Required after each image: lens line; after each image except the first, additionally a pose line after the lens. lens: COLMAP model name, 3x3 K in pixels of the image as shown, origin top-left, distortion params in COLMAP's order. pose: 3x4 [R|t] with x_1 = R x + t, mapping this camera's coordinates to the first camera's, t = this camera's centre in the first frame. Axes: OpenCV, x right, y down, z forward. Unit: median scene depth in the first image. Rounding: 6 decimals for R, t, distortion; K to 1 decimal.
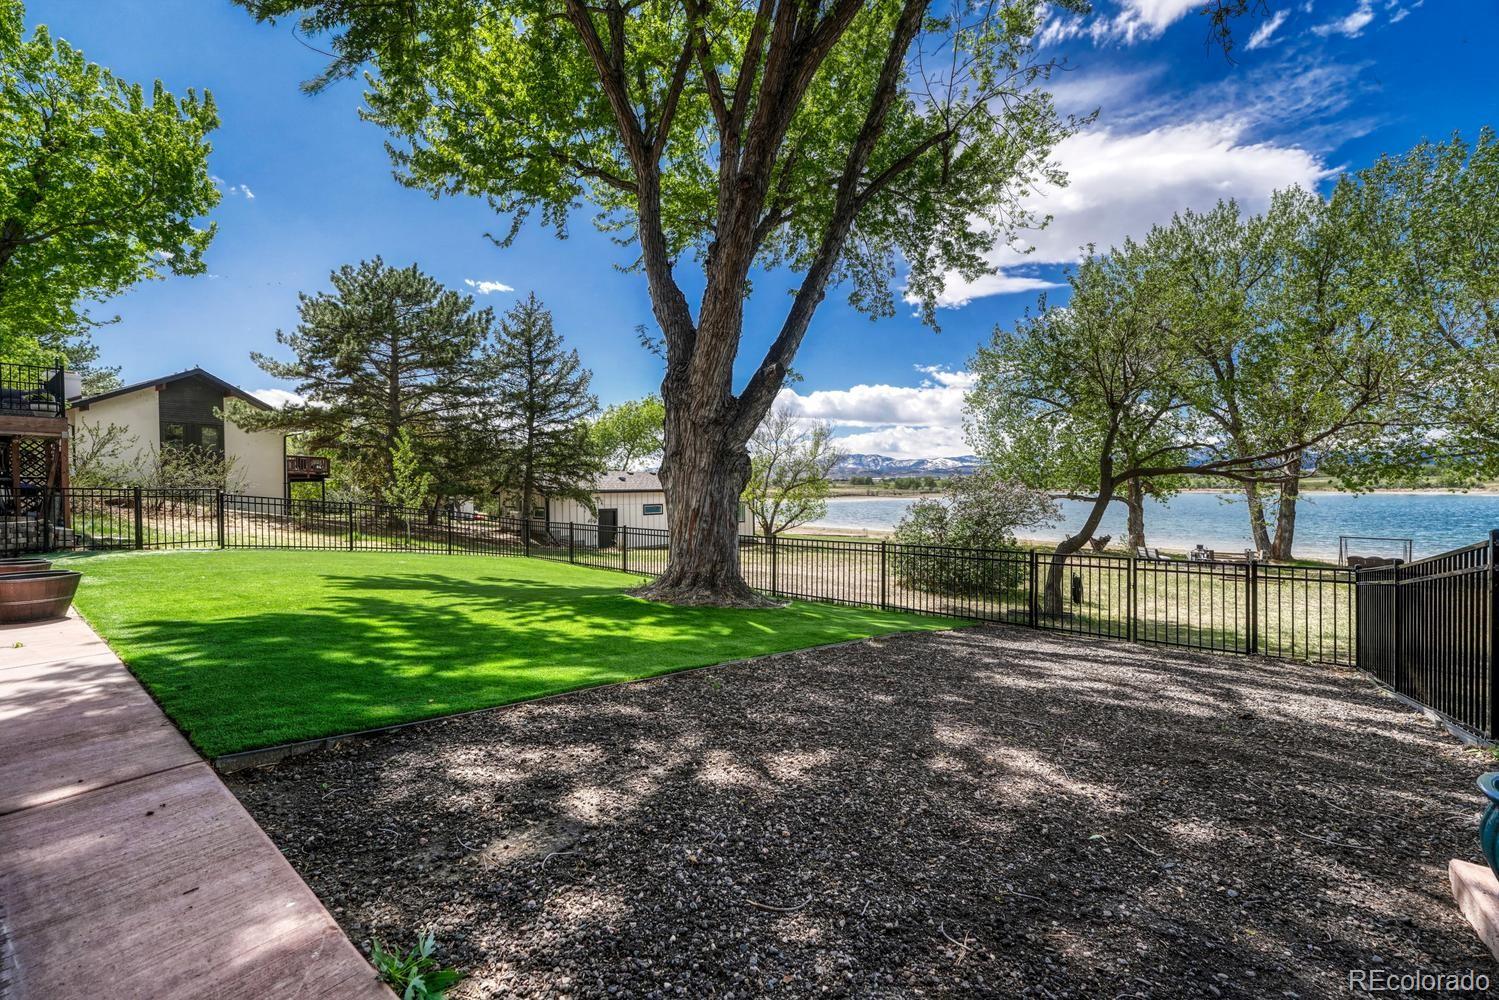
lens RADIAL K [[634.8, 0, 747.3], [0, 634.8, 492.4], [0, 0, 1]] dist [-0.000025, 0.000416]
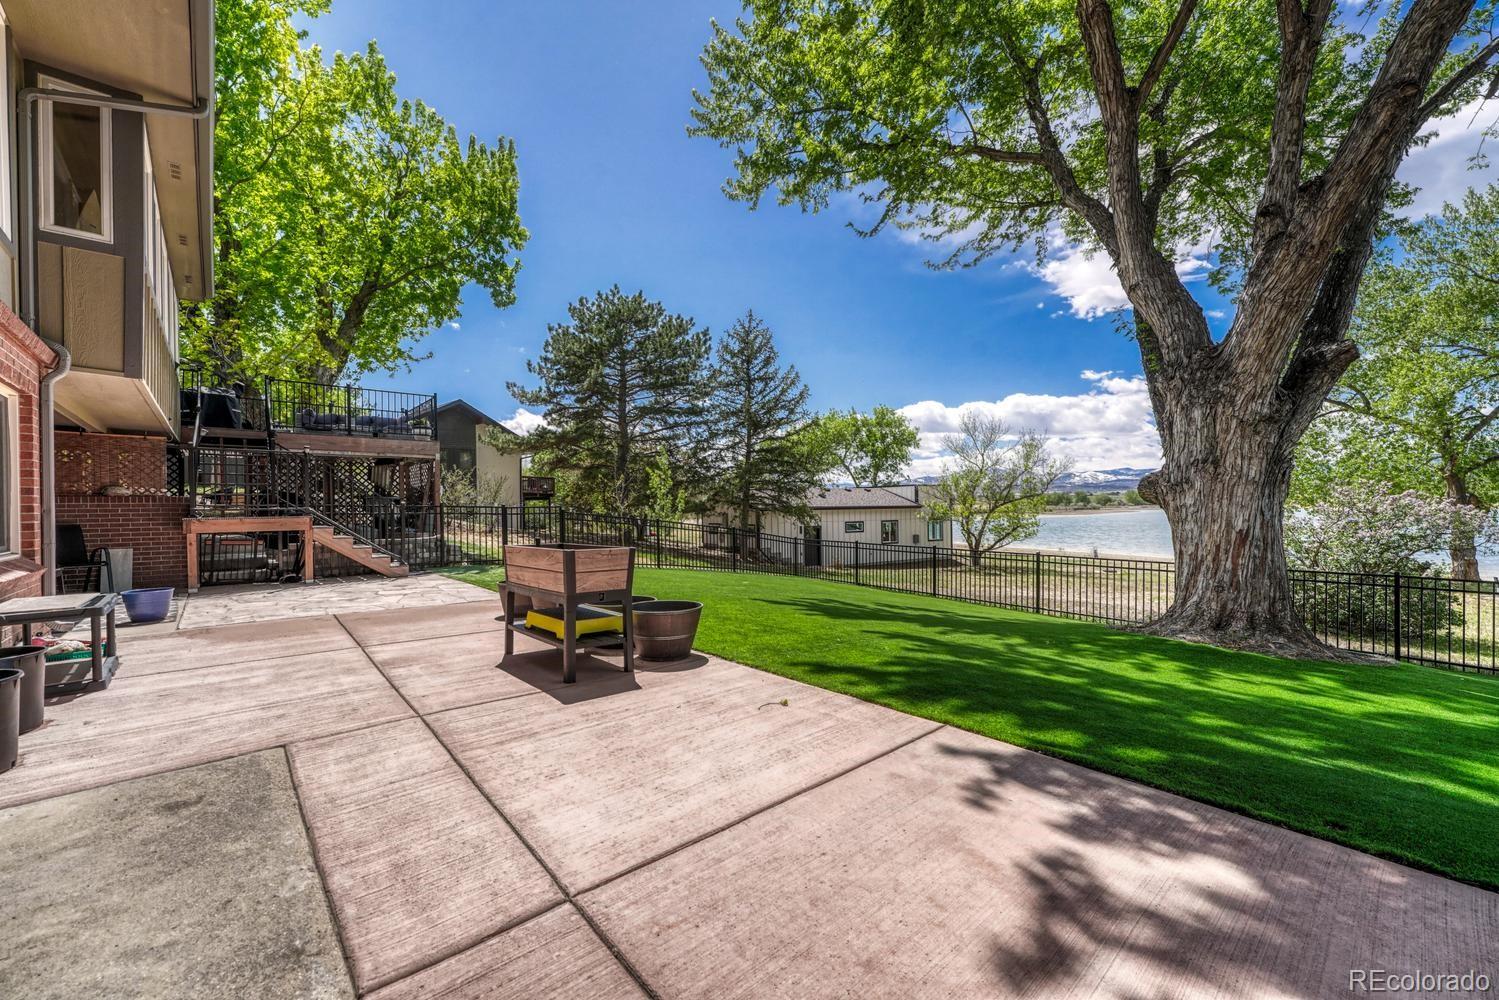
lens RADIAL K [[634.7, 0, 749.5], [0, 634.7, 500.0], [0, 0, 1]] dist [-0.000982, -0.000283]
pose [[0.975092, -0.004865, -0.221749, -0.121875], [0.001693, 0.999894, -0.014491, -0.000306], [0.221796, 0.013755, 0.974996, 0.025000]]
